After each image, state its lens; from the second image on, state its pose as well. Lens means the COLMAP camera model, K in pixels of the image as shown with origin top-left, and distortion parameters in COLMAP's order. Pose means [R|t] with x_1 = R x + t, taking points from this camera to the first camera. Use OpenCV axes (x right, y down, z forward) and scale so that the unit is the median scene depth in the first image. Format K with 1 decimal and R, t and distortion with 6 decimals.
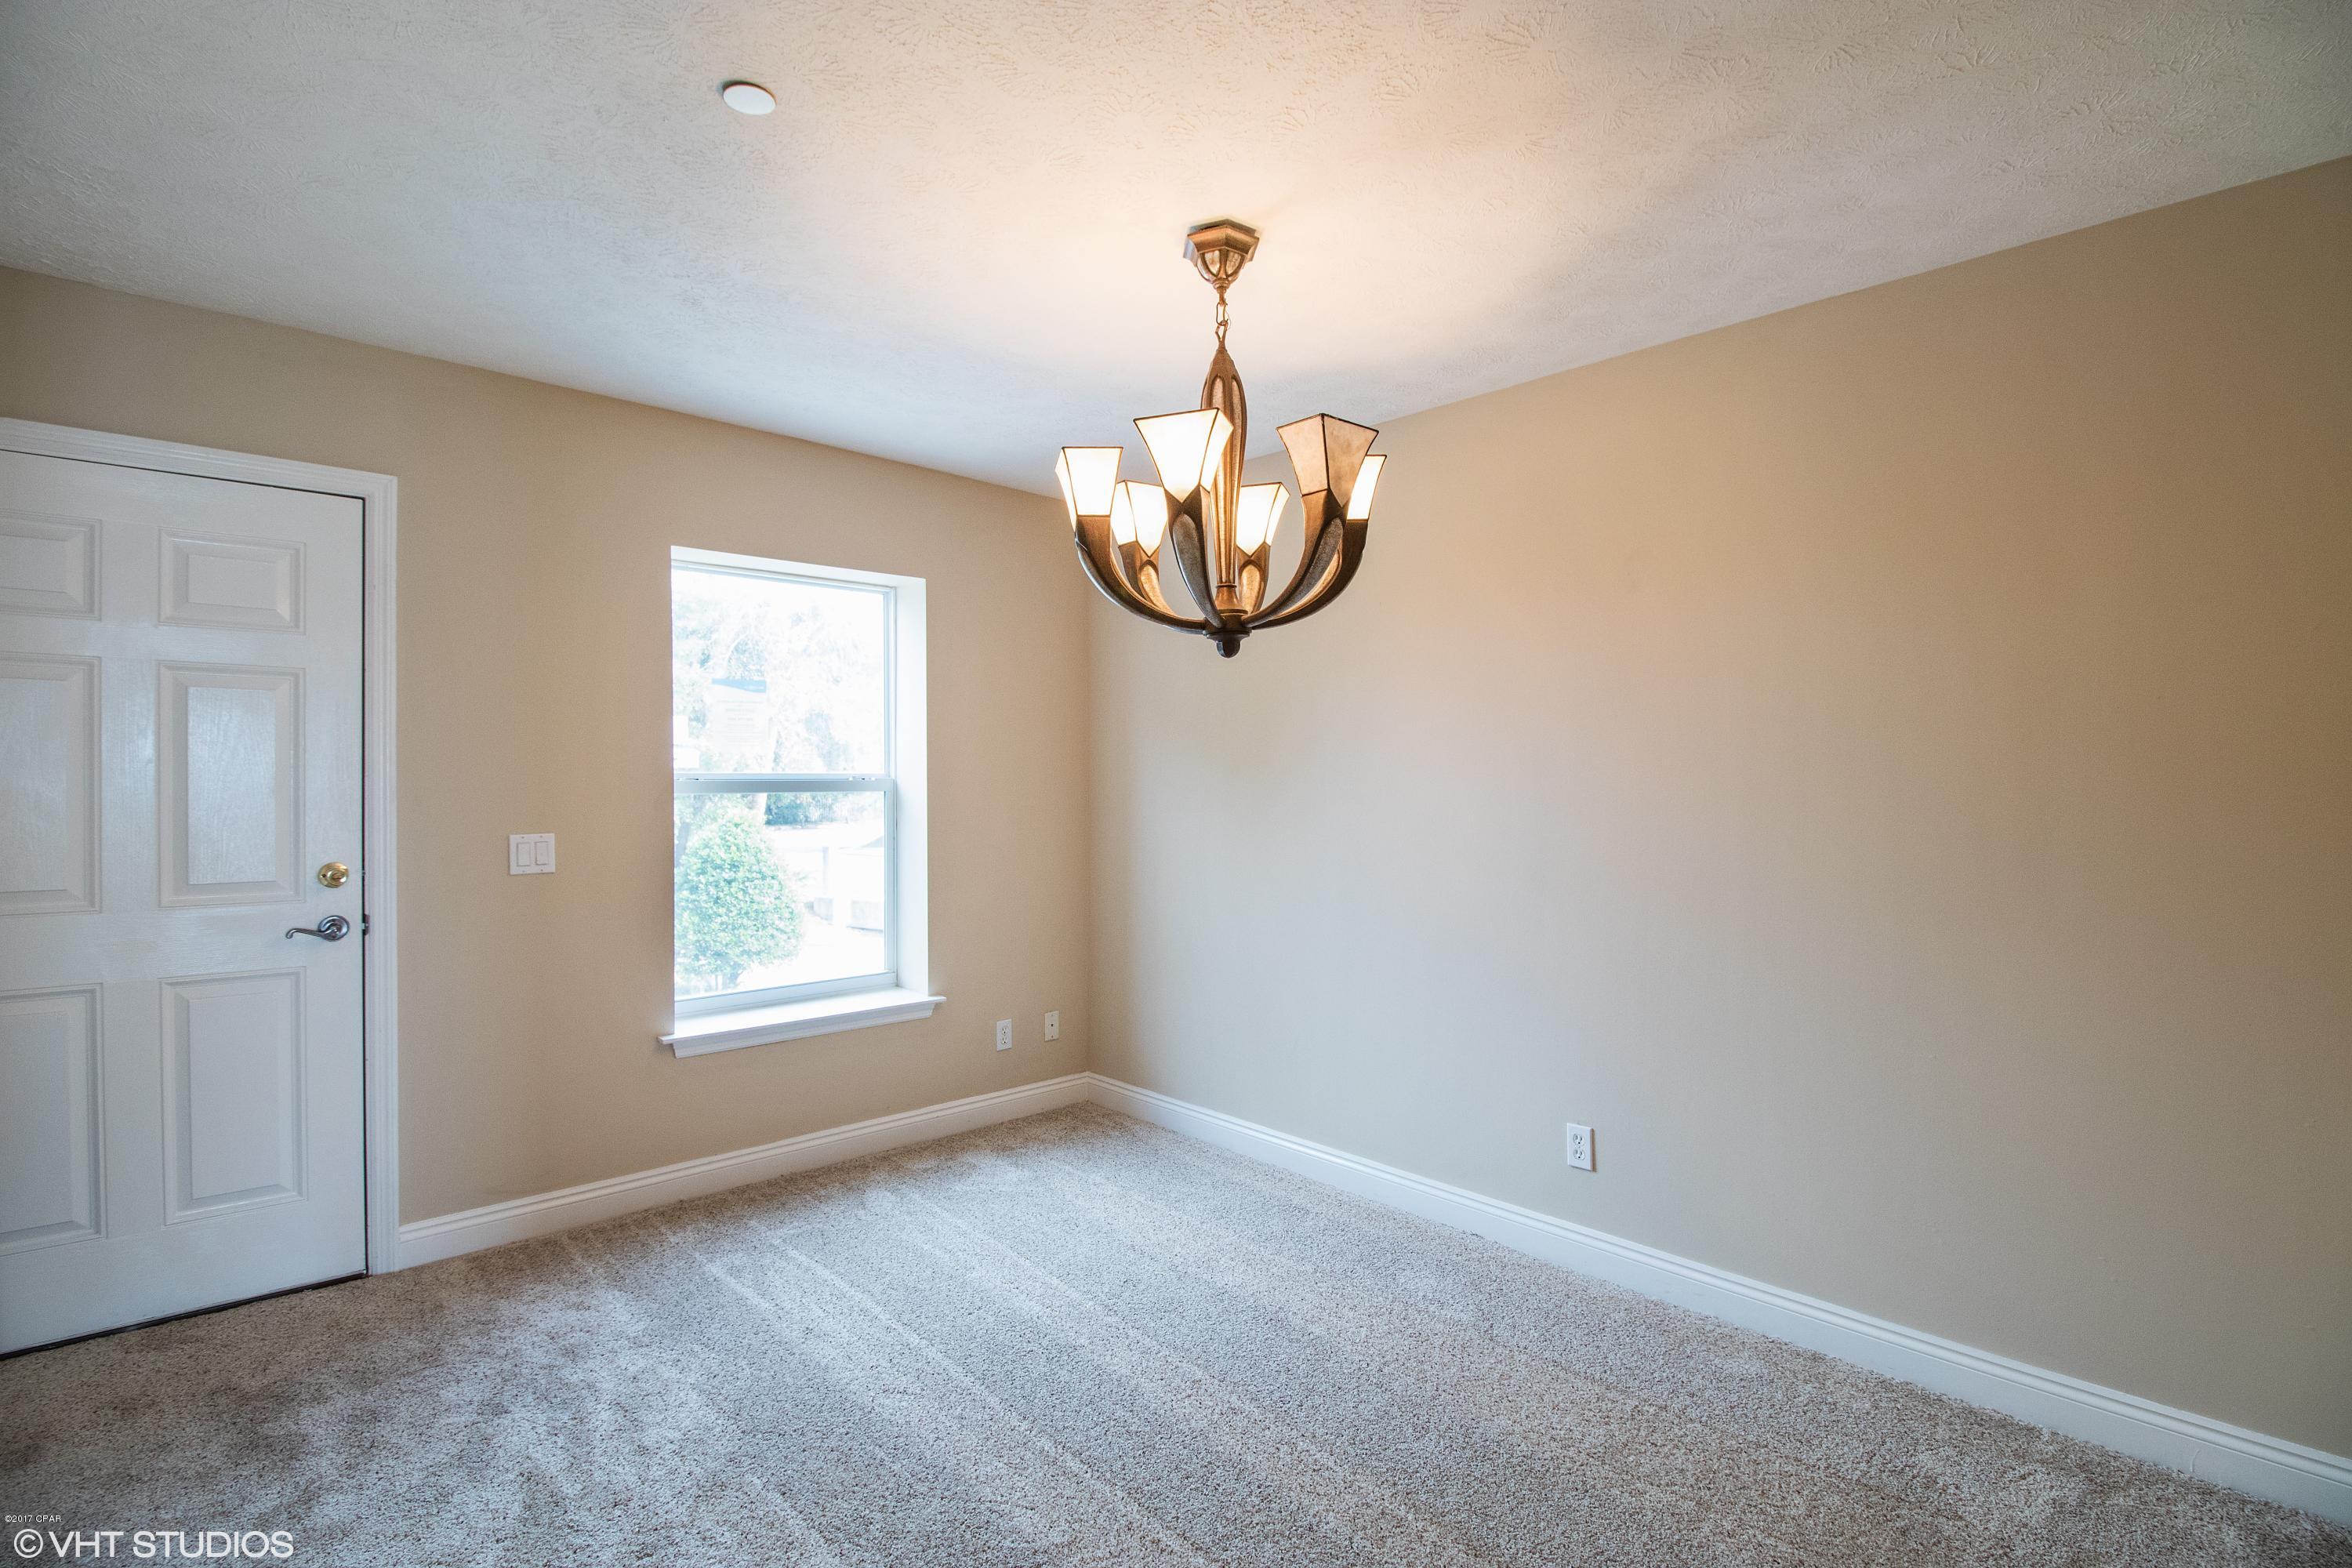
lens RADIAL K [[1102.2, 0, 1164.4], [0, 1102.2, 776.8], [0, 0, 1]] dist [0.001268, -0.009355]
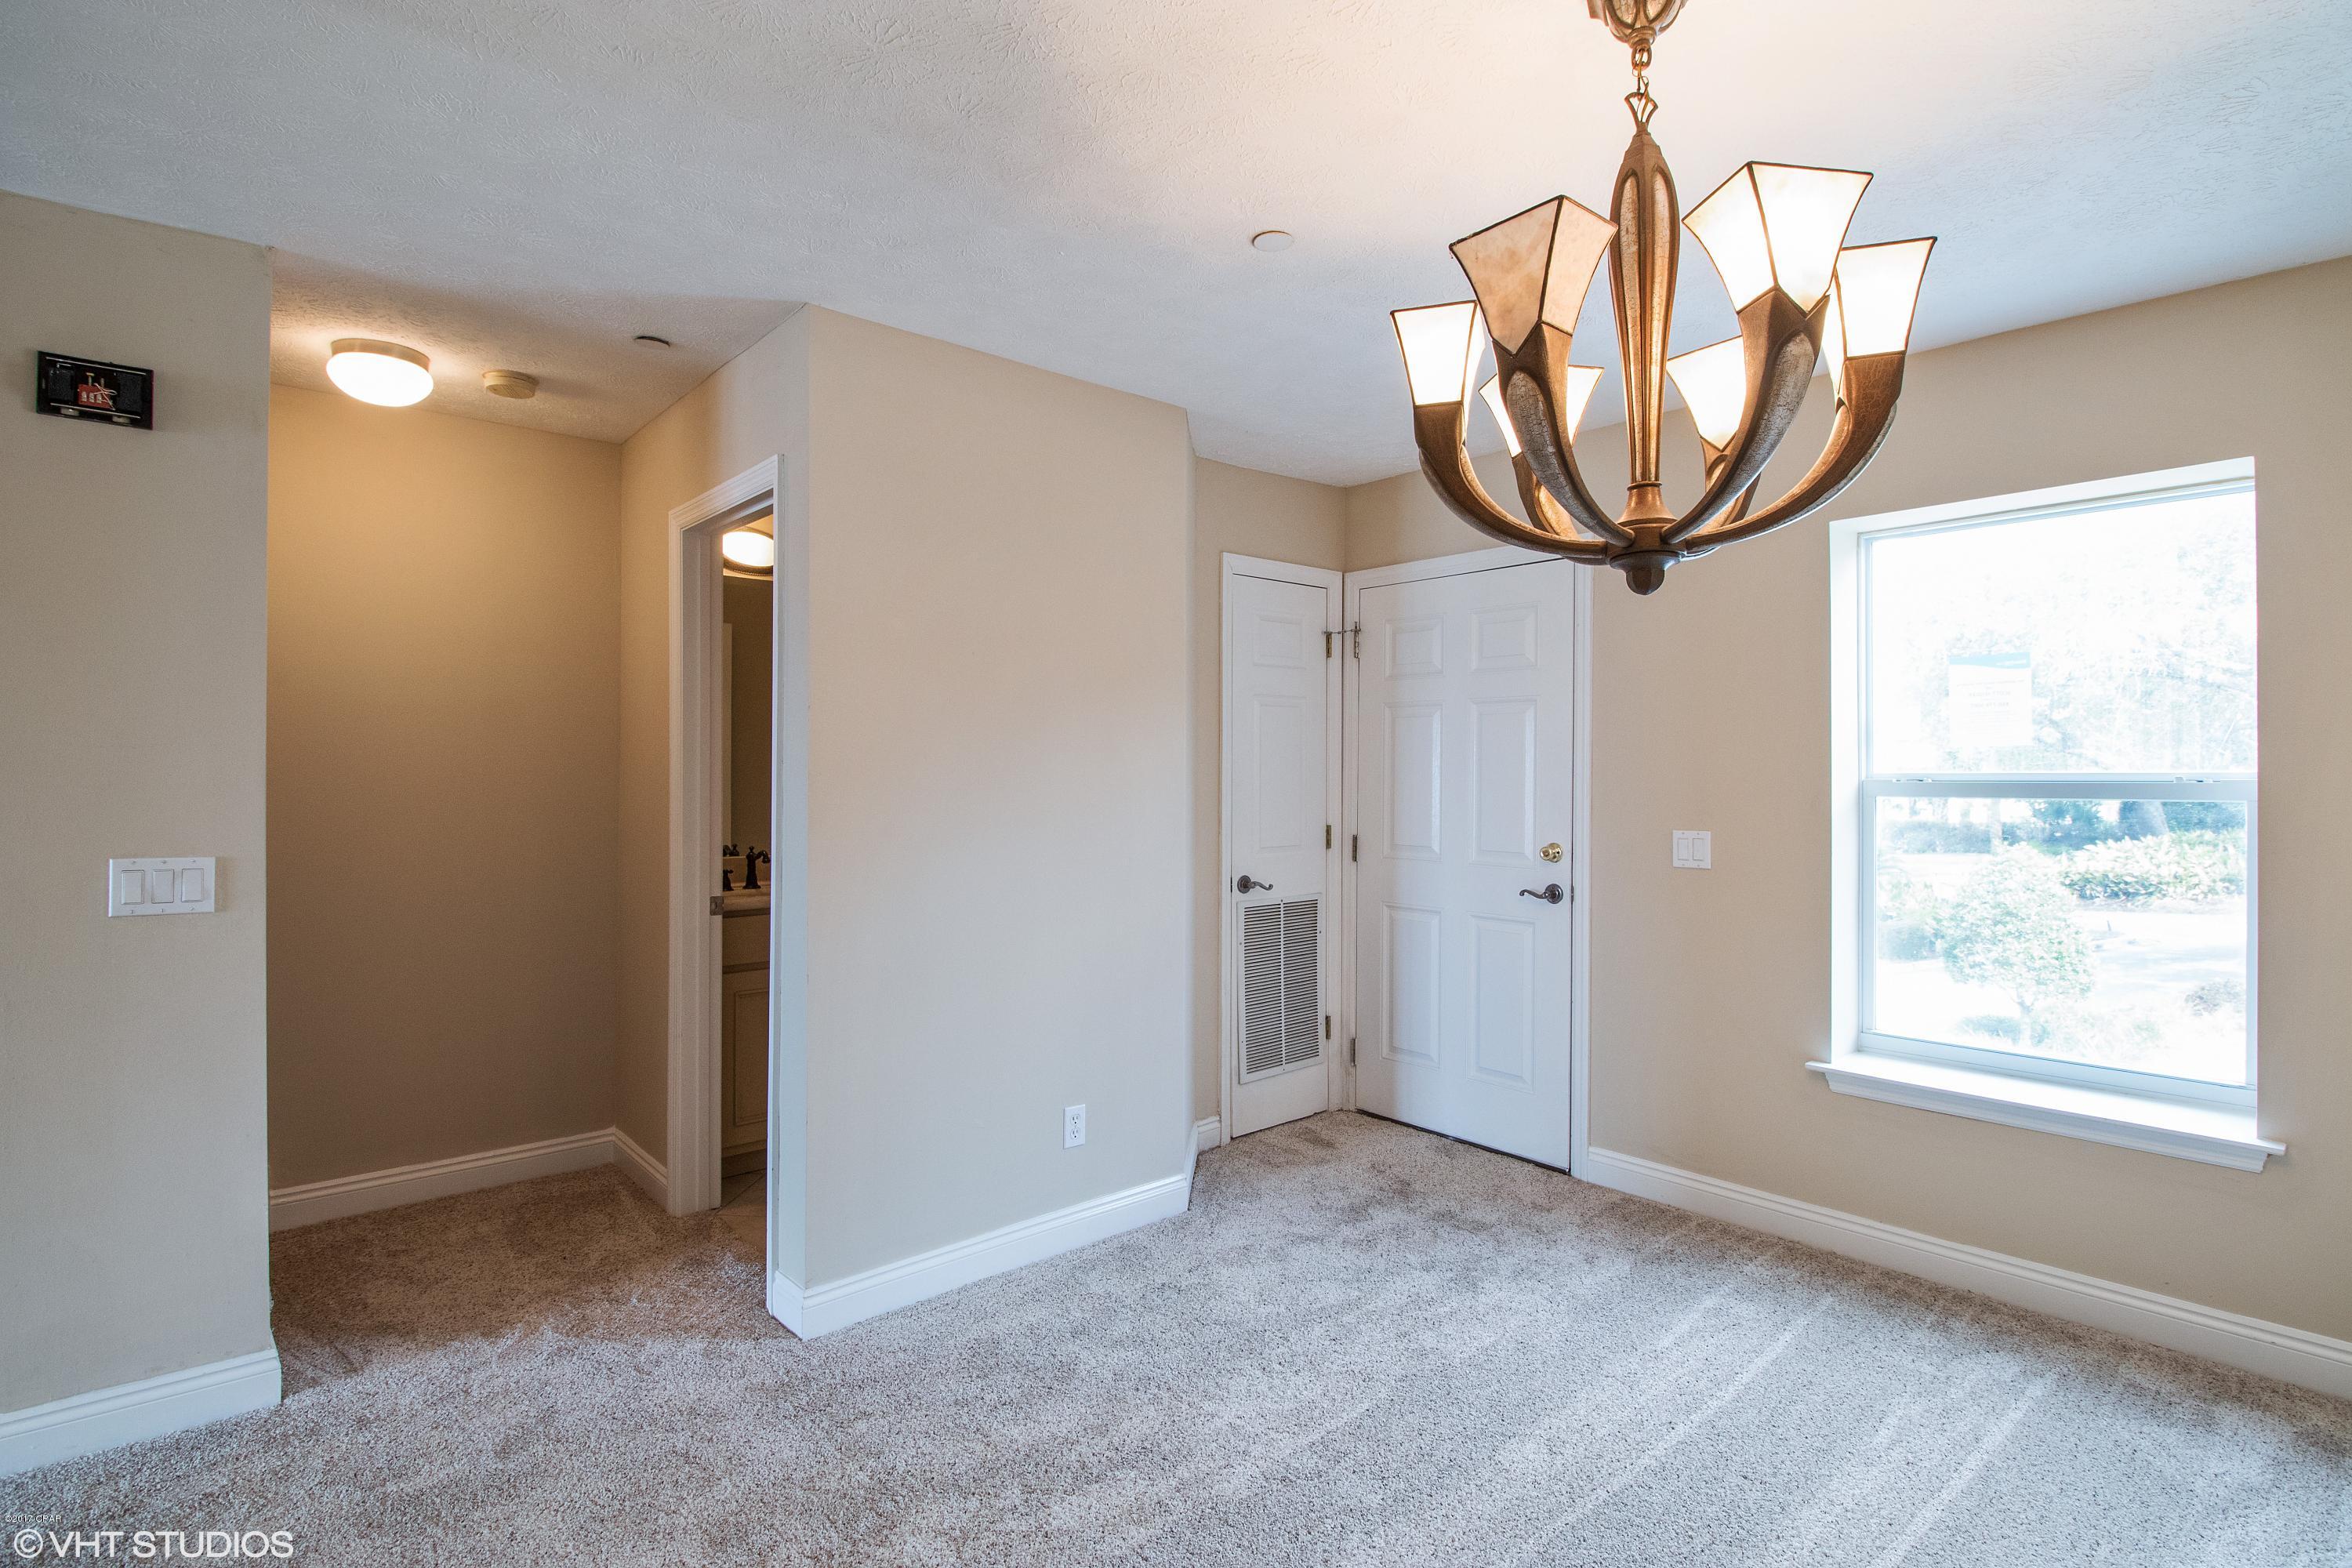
lens RADIAL K [[1102.2, 0, 1164.4], [0, 1102.2, 776.8], [0, 0, 1]] dist [0.001268, -0.009355]
pose [[-0.003091, 0.000093, -0.999995, 0.533365], [-0.003937, 0.999992, 0.000105, 0.001983], [0.999987, 0.003937, -0.003090, 0.539025]]
